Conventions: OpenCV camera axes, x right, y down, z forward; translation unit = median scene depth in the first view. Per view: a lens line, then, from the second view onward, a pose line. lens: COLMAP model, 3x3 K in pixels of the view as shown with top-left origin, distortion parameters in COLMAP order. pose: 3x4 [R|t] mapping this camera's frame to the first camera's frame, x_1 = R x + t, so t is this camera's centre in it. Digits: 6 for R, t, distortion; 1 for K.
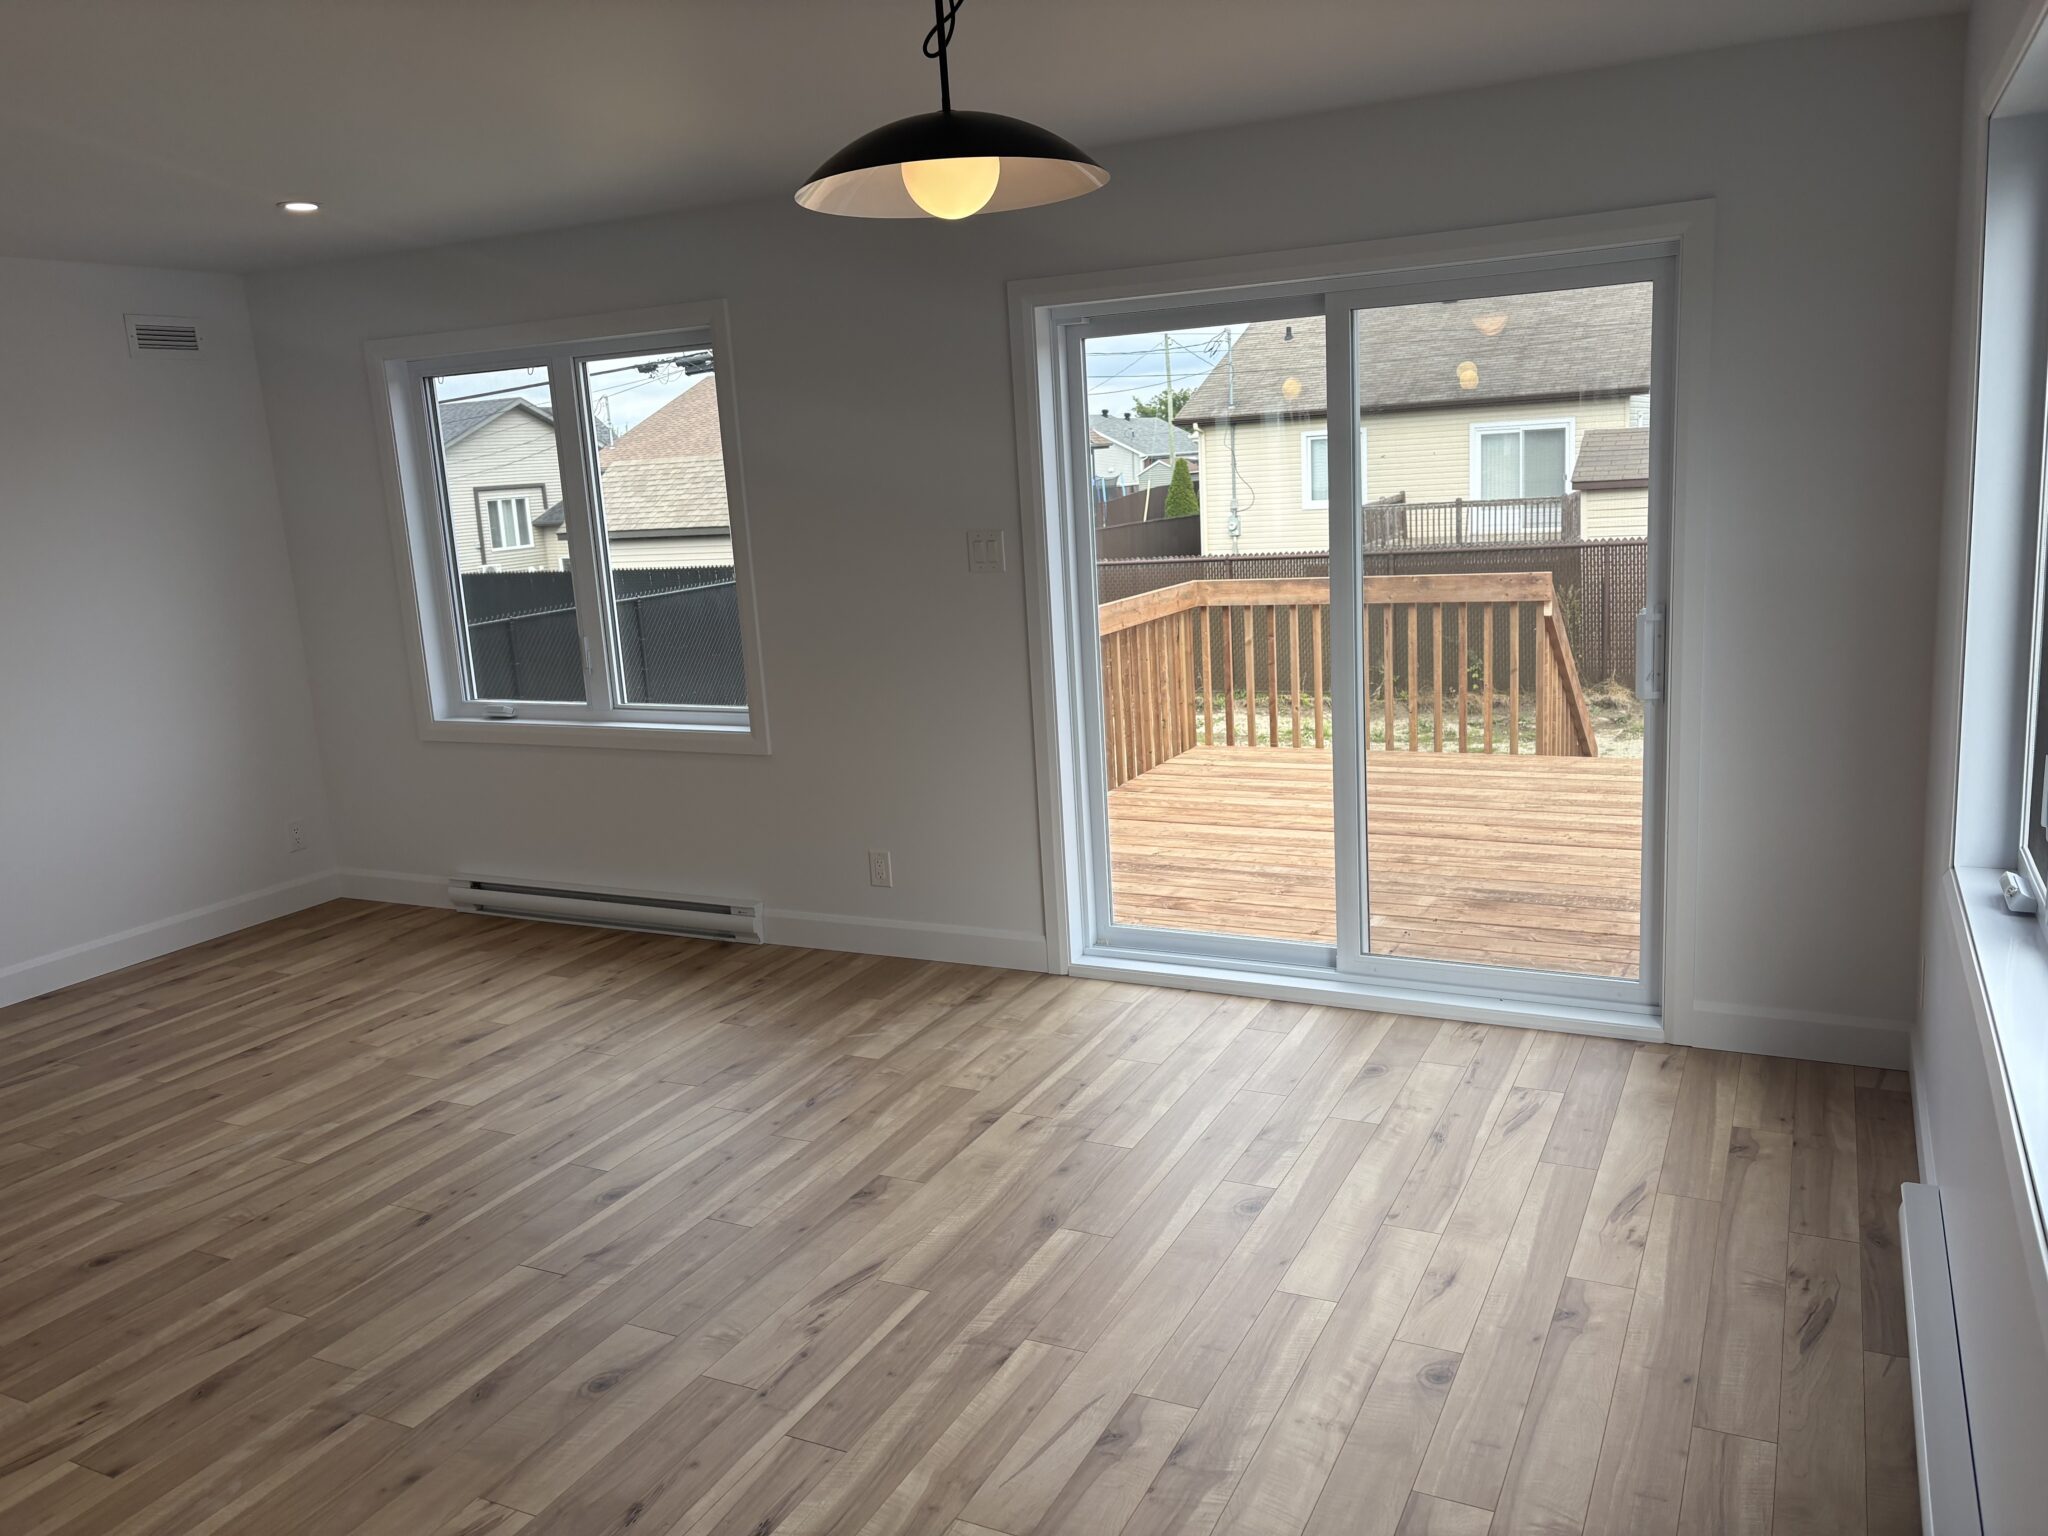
lens RADIAL K [[1547.9, 0, 1019.1], [0, 1547.9, 771.0], [0, 0, 1]] dist [0.051564, -0.056577]
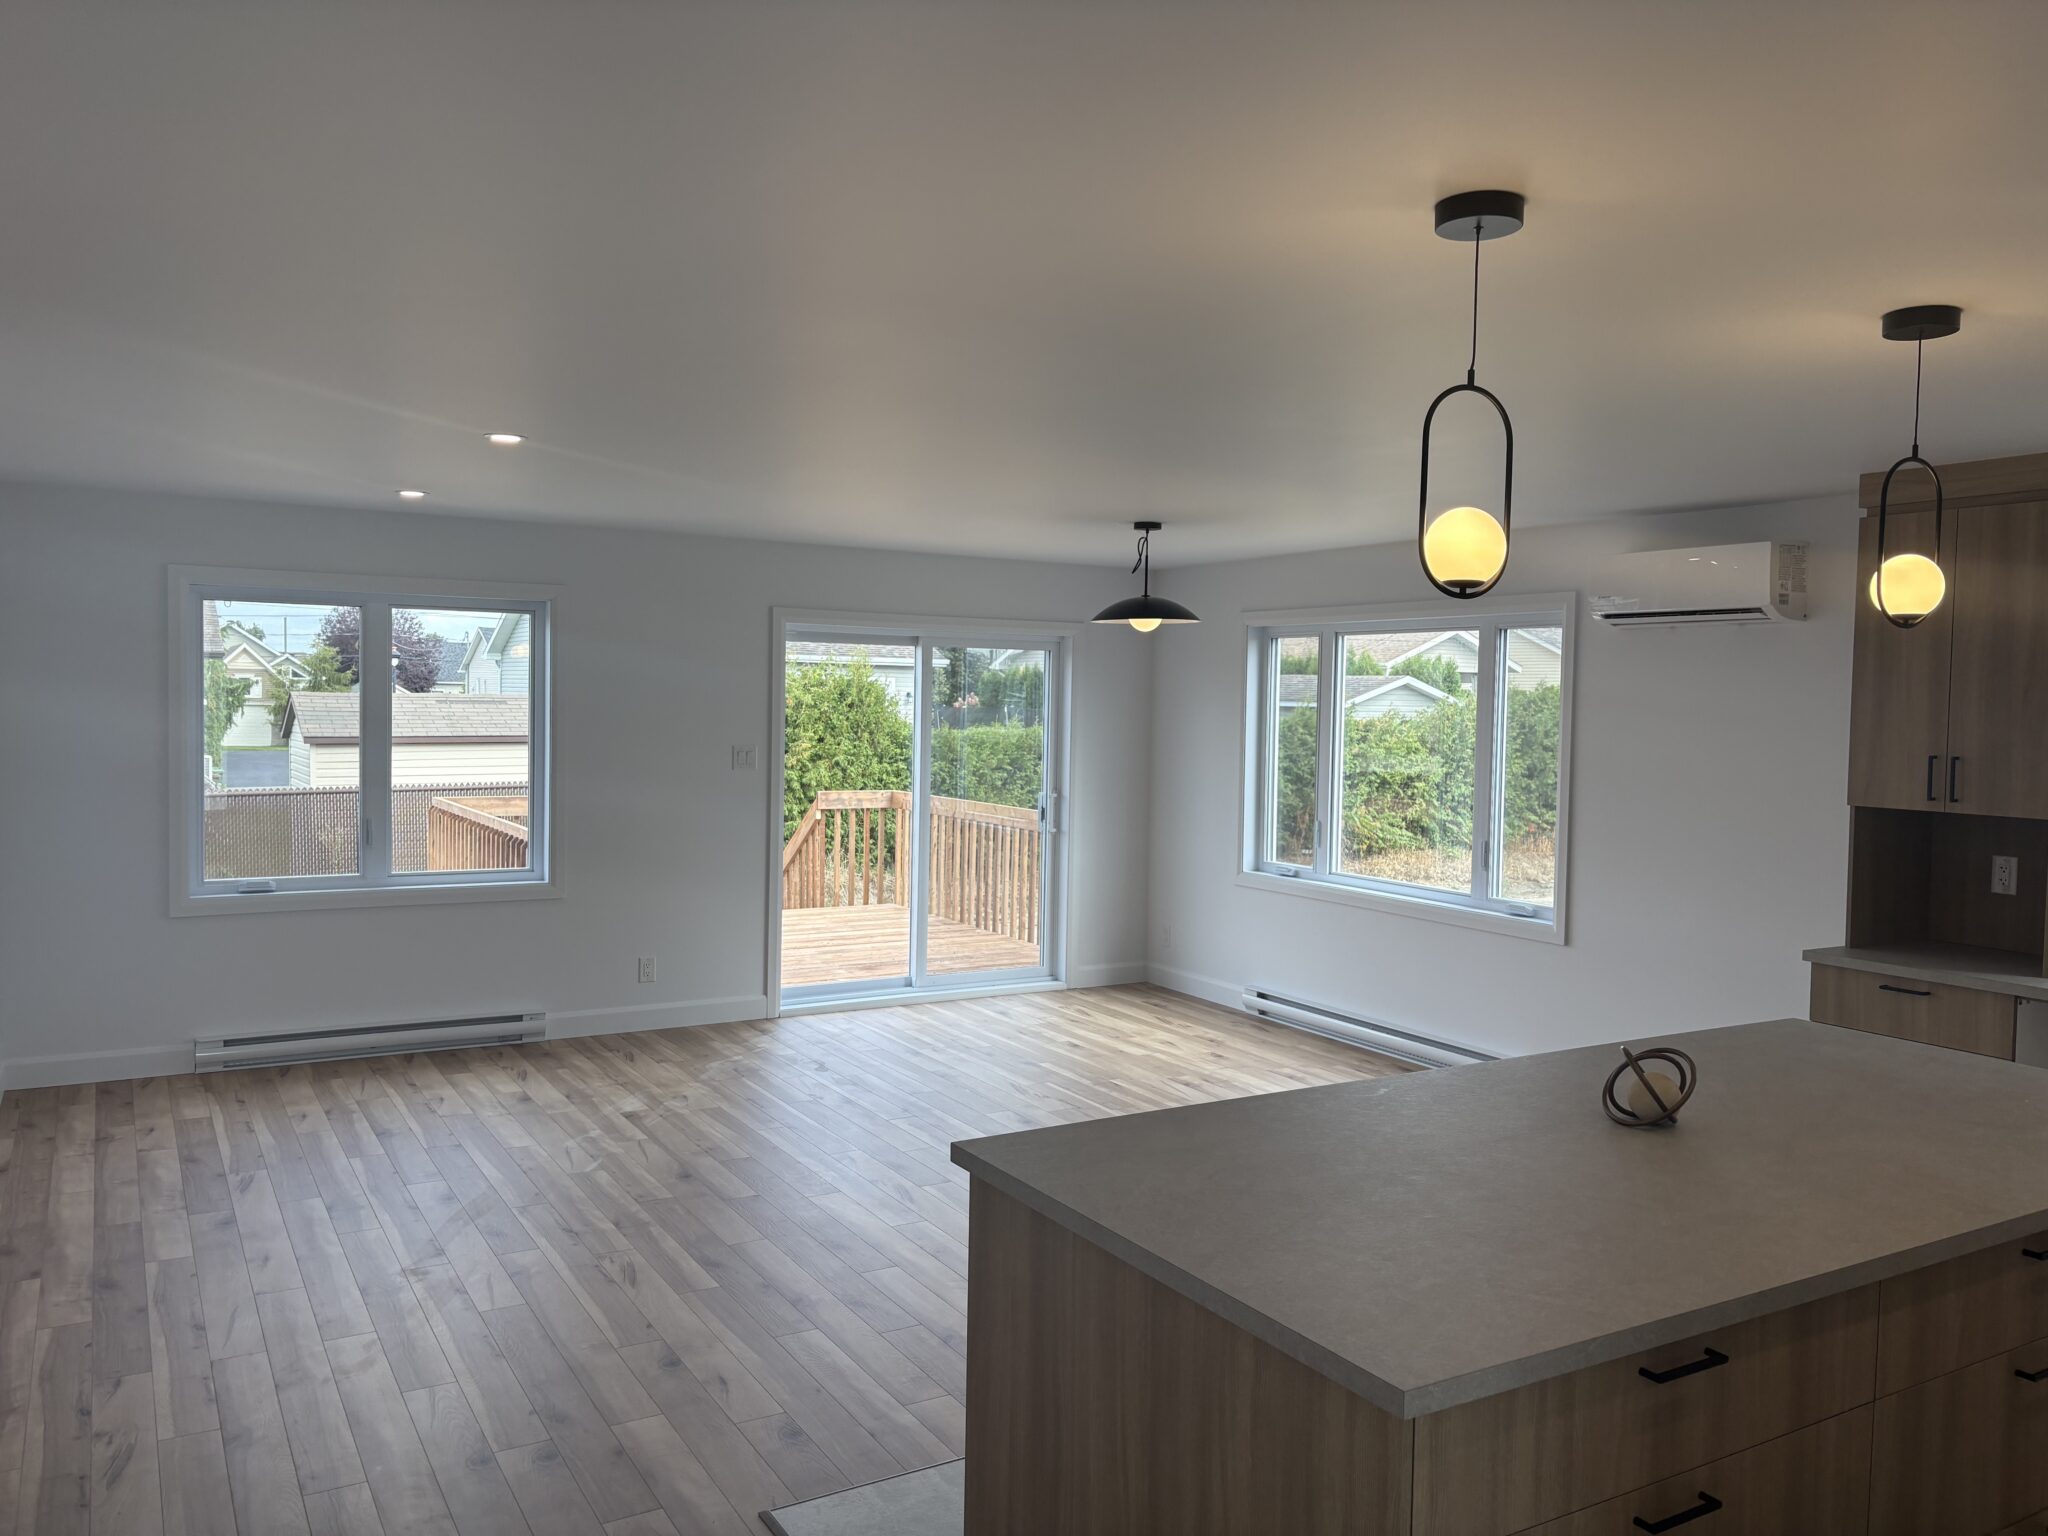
lens RADIAL K [[1547.9, 0, 1030.1], [0, 1547.9, 765.3], [0, 0, 1]] dist [0.051564, -0.056577]
pose [[0.528407, 0.034650, 0.848284, -1.323192], [0.113527, 0.987310, -0.111046, 0.087795], [-0.841366, 0.154981, 0.517768, -0.129272]]
